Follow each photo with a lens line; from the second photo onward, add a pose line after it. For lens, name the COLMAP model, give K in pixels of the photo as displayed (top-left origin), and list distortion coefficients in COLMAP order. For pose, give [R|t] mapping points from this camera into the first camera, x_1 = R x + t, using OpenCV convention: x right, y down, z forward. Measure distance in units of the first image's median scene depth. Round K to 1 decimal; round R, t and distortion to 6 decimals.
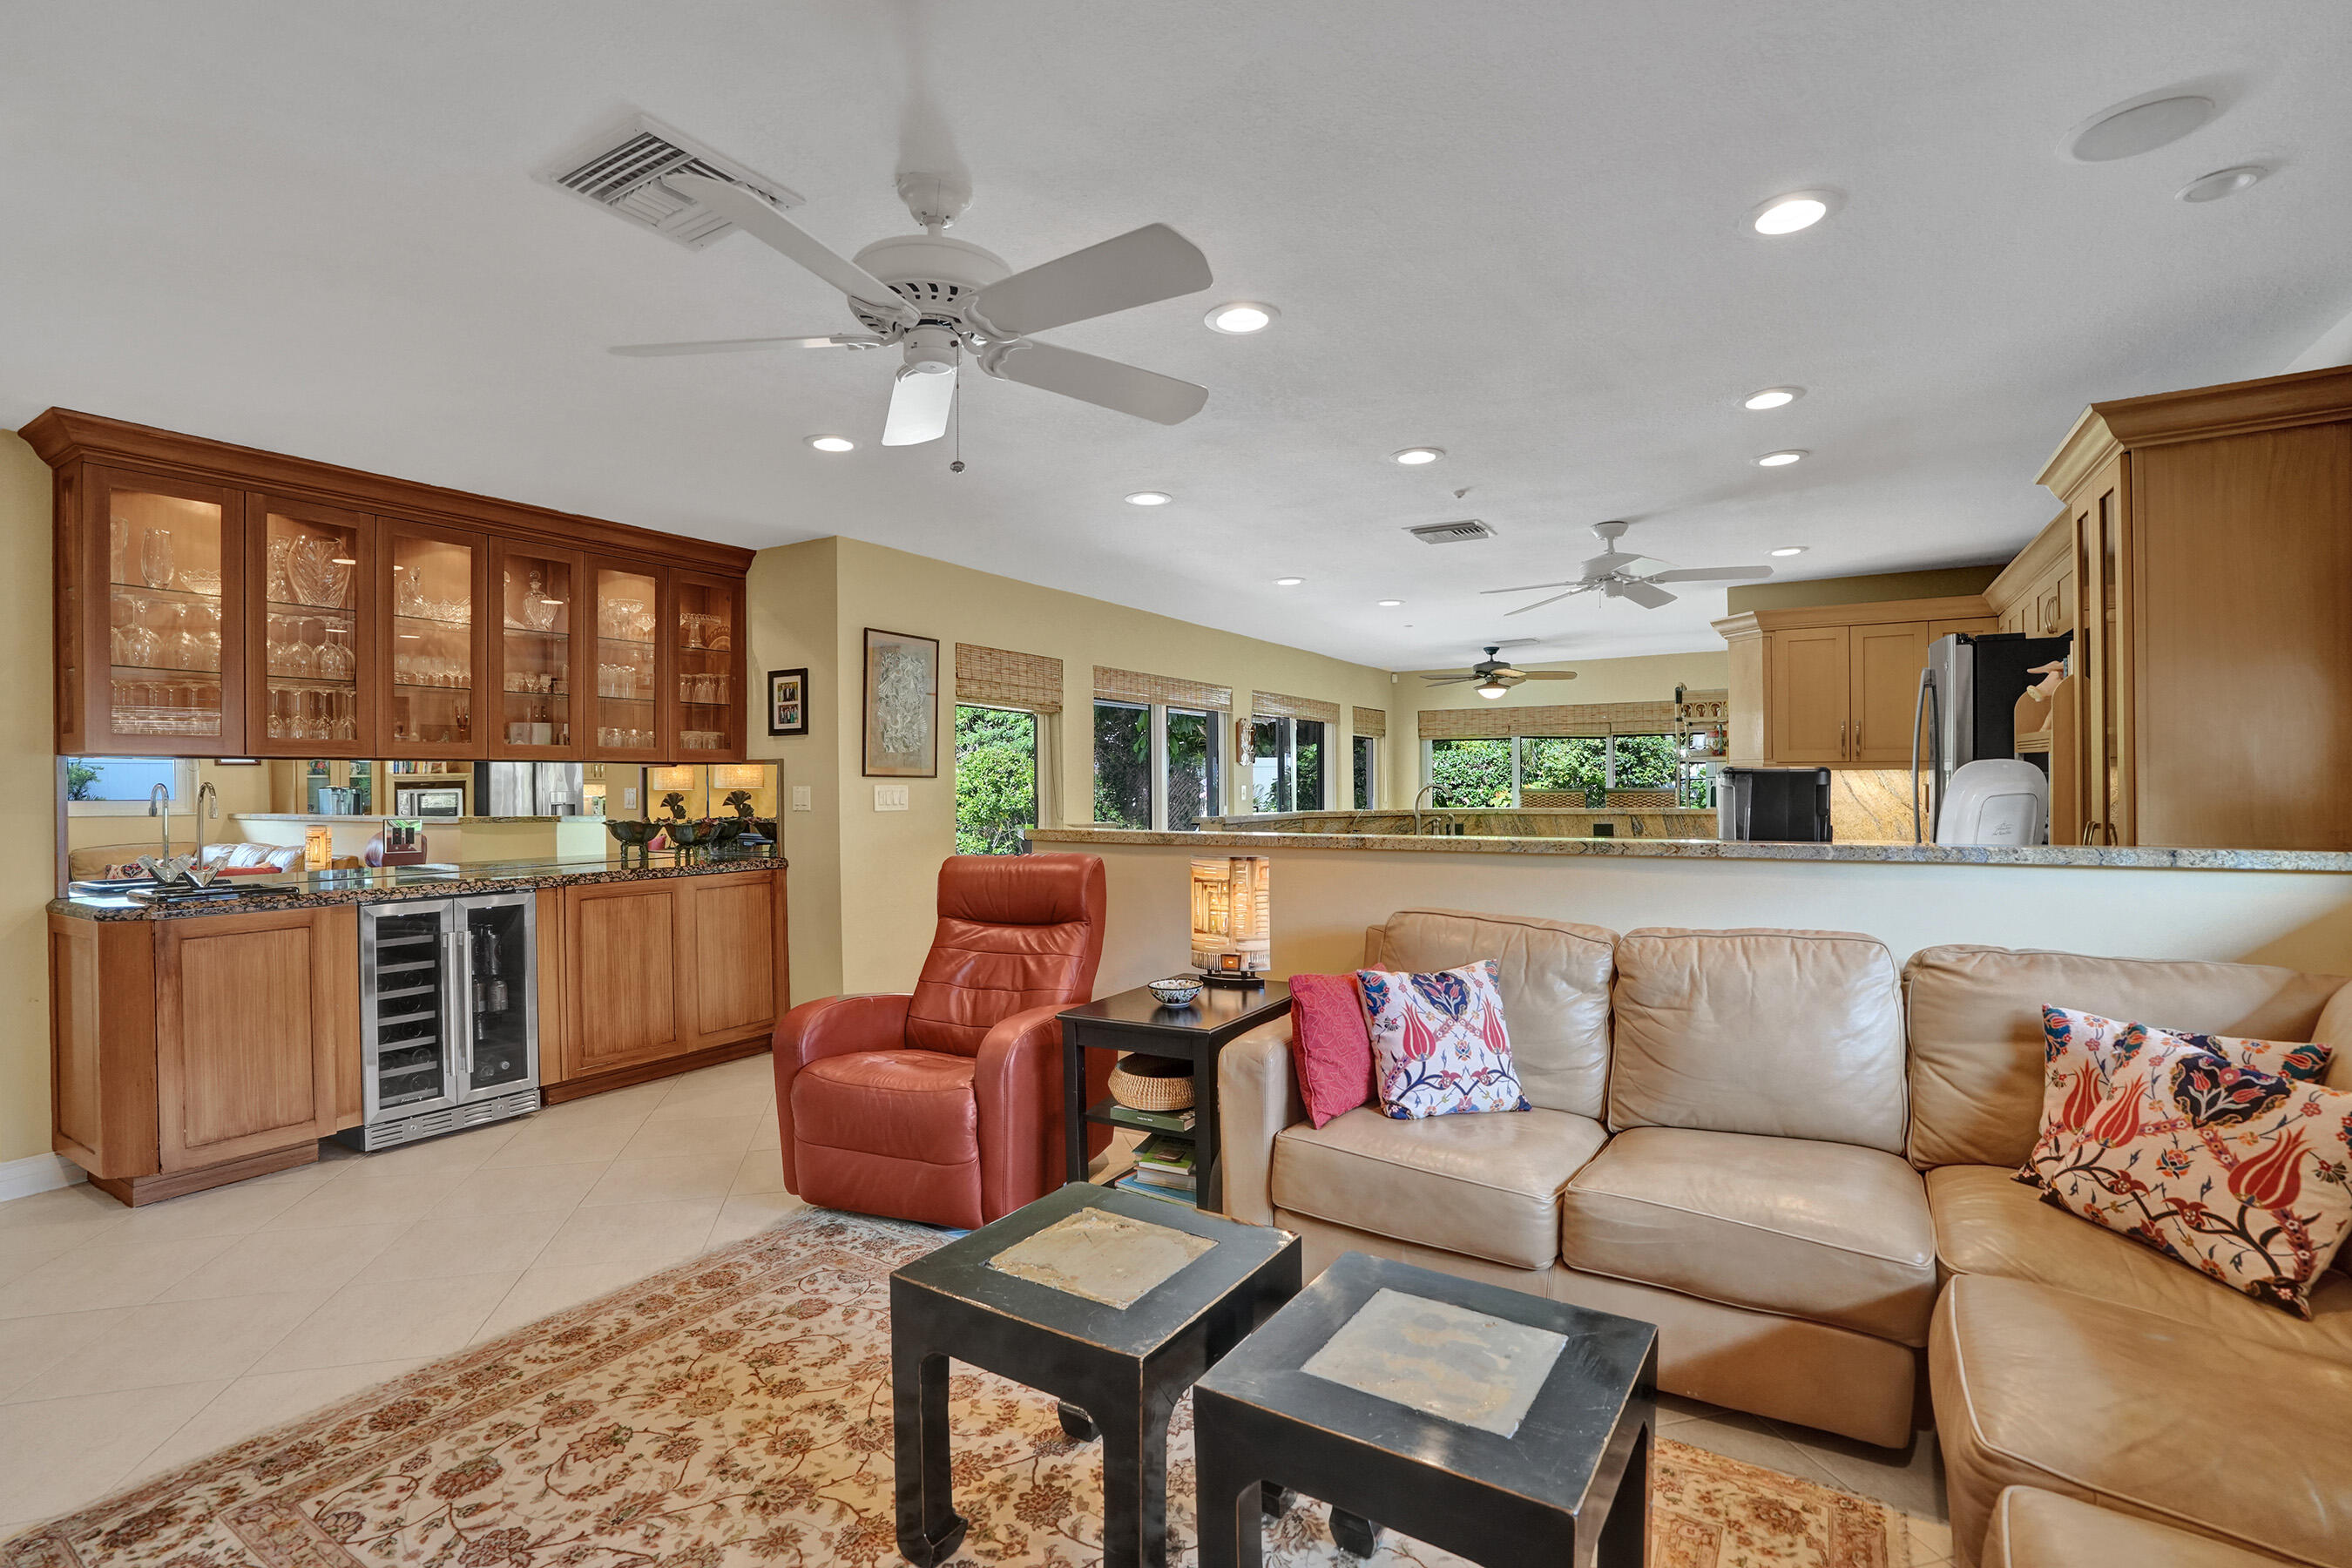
lens RADIAL K [[1102.5, 0, 1176.8], [0, 1102.5, 784.3], [0, 0, 1]] dist [-0.067588, 0.025315]
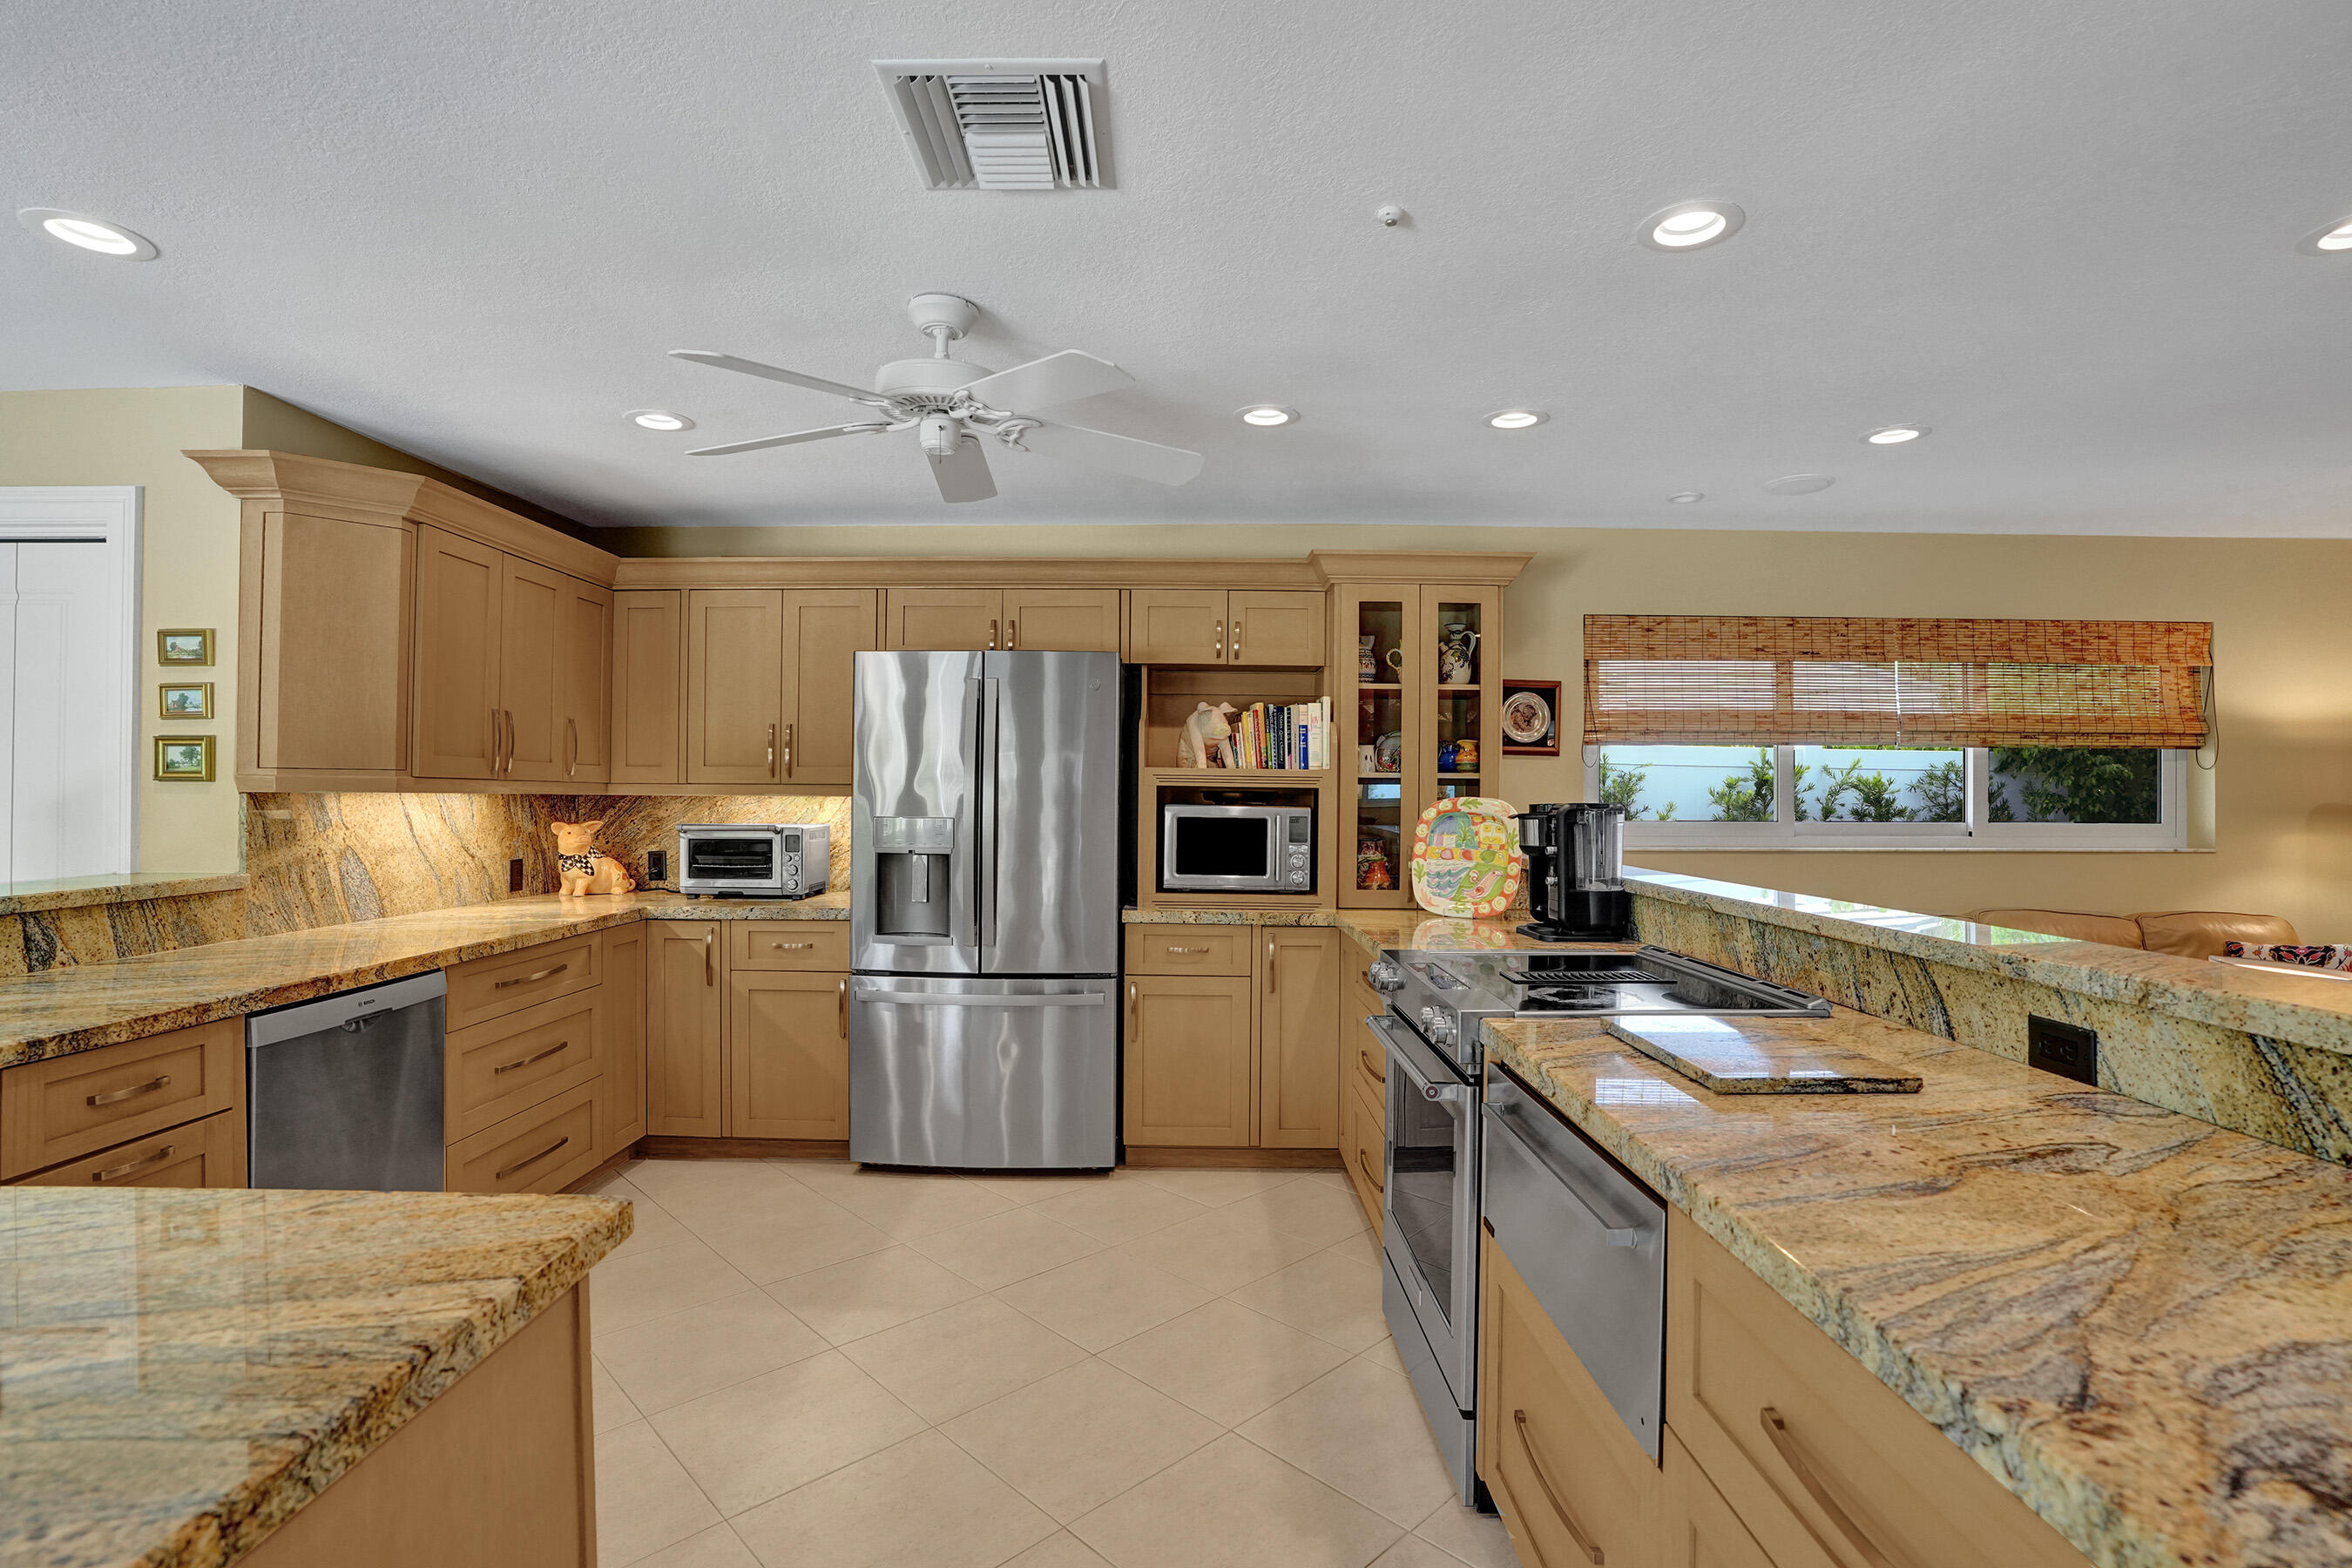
lens RADIAL K [[1102.5, 0, 1184.2], [0, 1102.5, 790.7], [0, 0, 1]] dist [-0.067588, 0.025315]
pose [[-0.522868, 0.004860, 0.852400, -0.047633], [-0.004494, 0.999954, -0.008458, -0.007251], [-0.852402, -0.008253, -0.522823, 0.613442]]
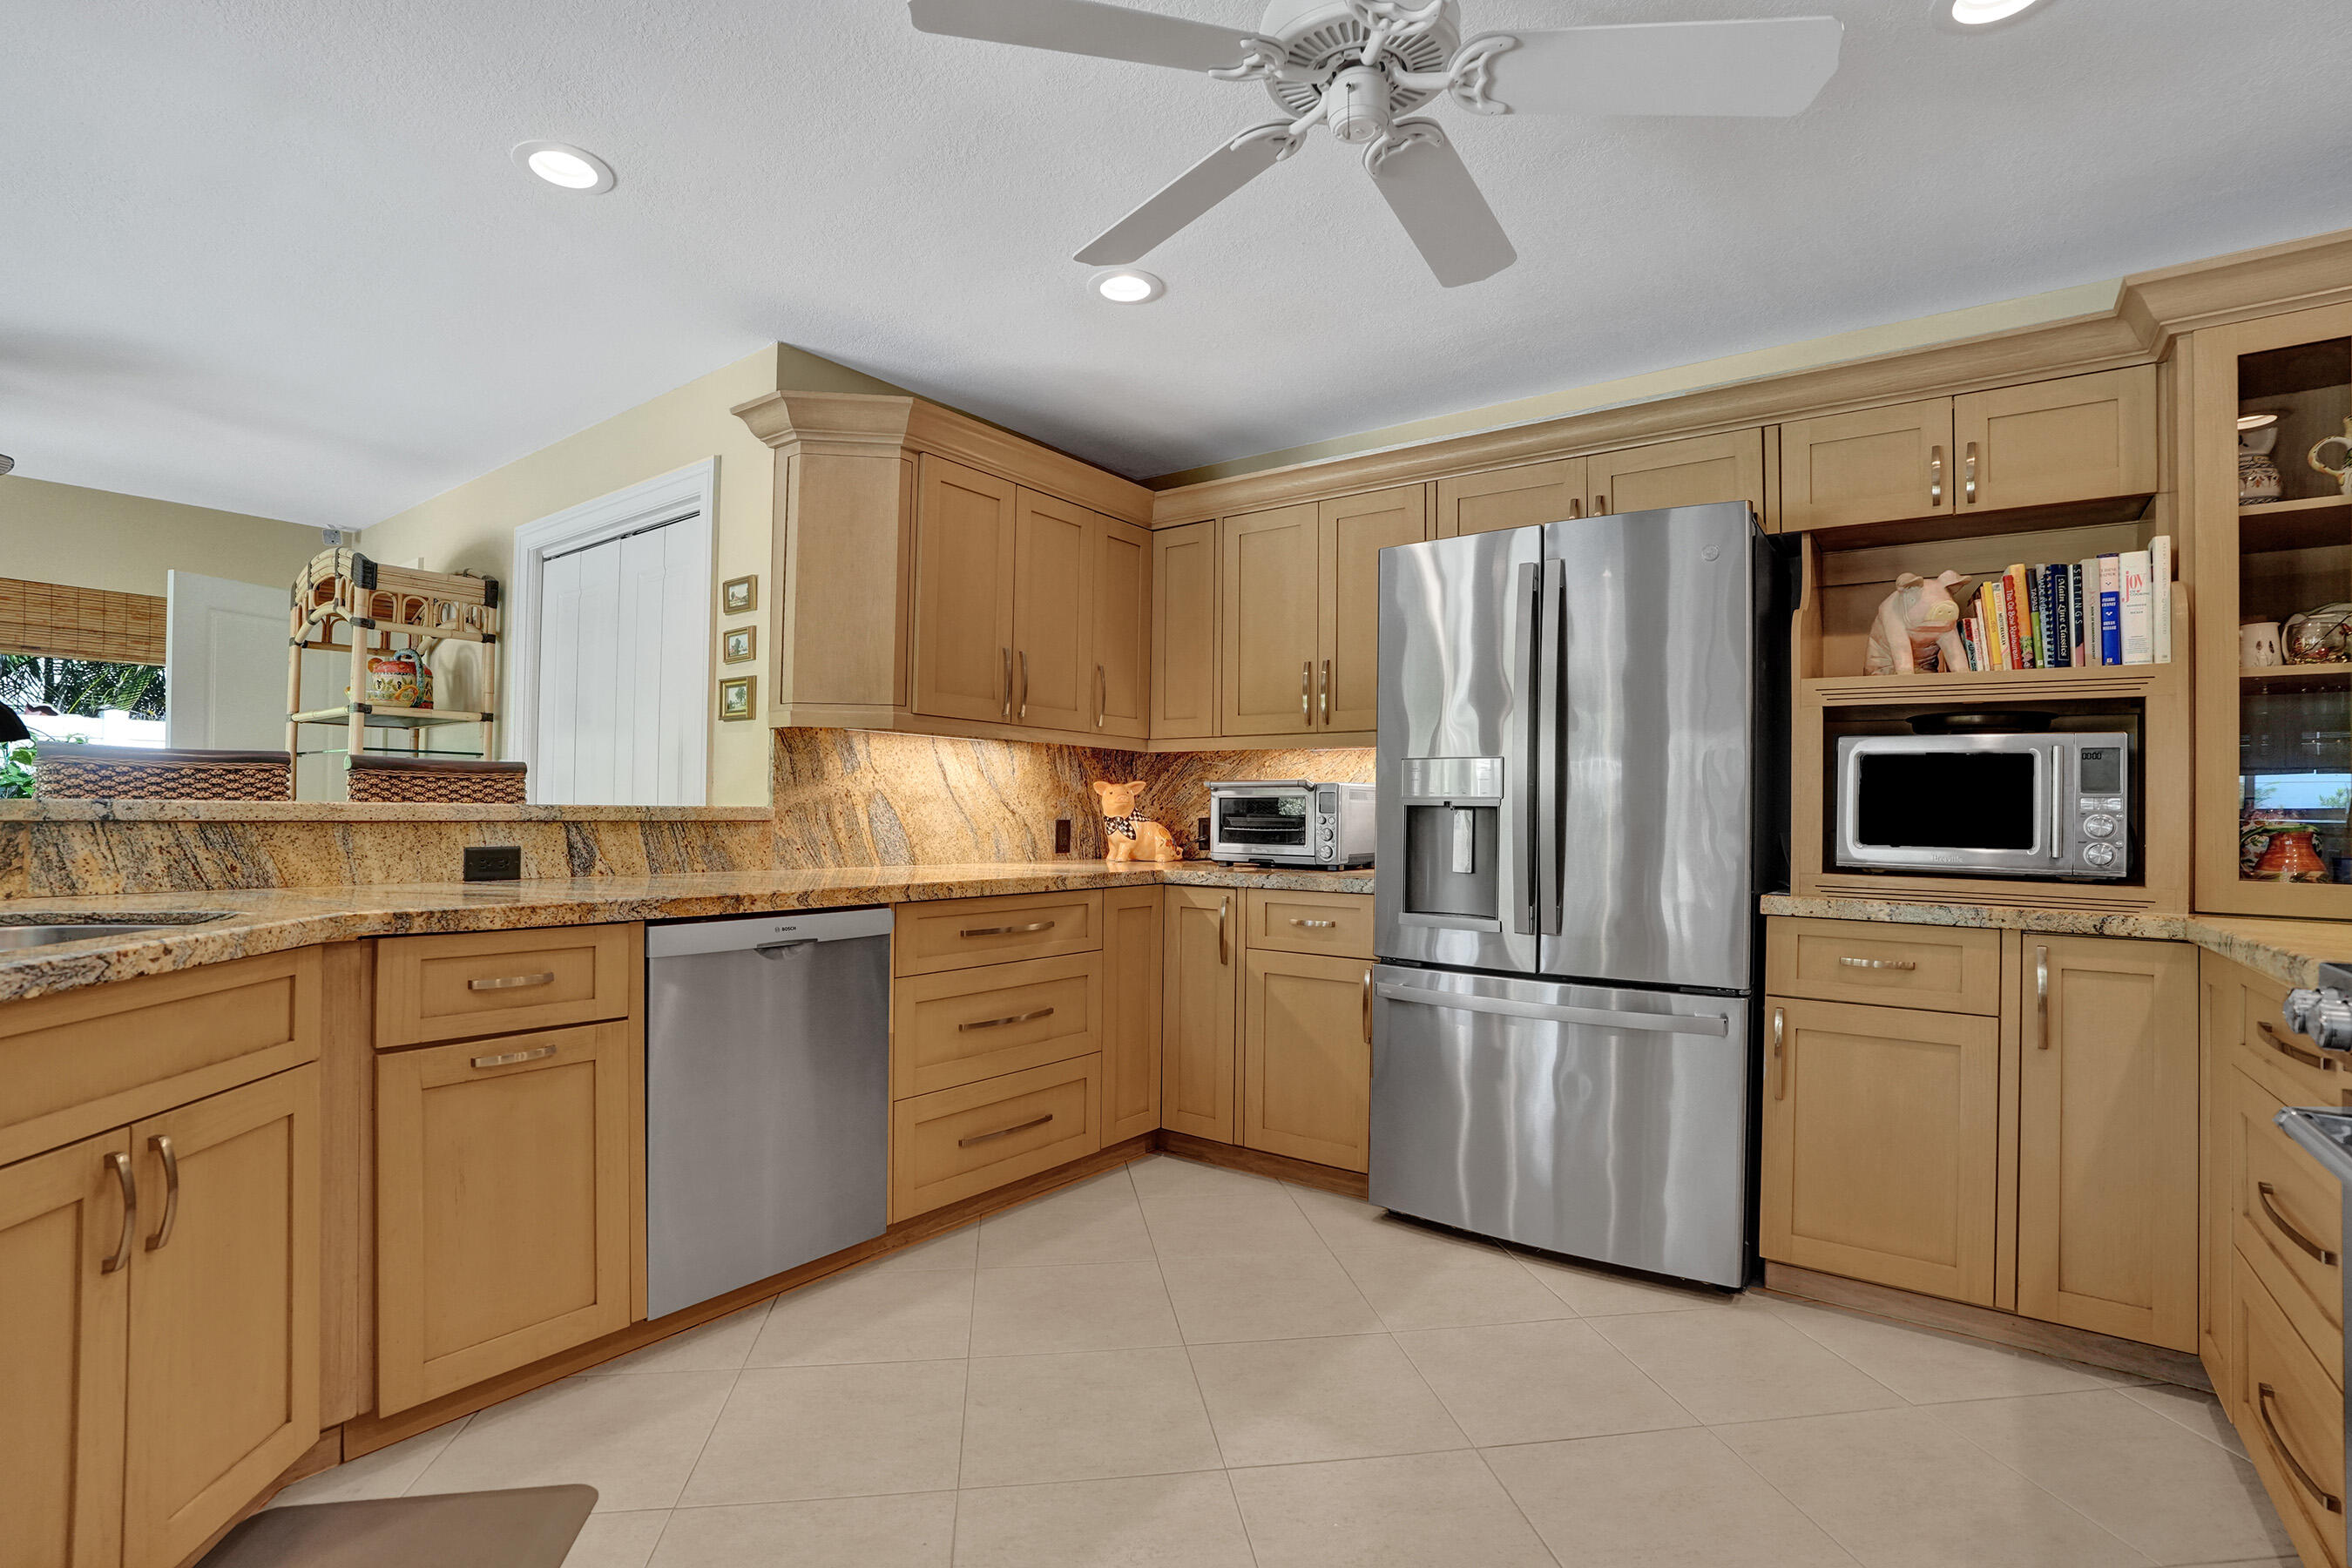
lens RADIAL K [[1102.5, 0, 1166.2], [0, 1102.5, 799.9], [0, 0, 1]] dist [-0.067588, 0.025315]
pose [[0.084271, 0.020971, 0.996222, 0.039015], [-0.013759, 0.999708, -0.019881, 0.017704], [-0.996348, -0.012032, 0.084535, 0.540807]]
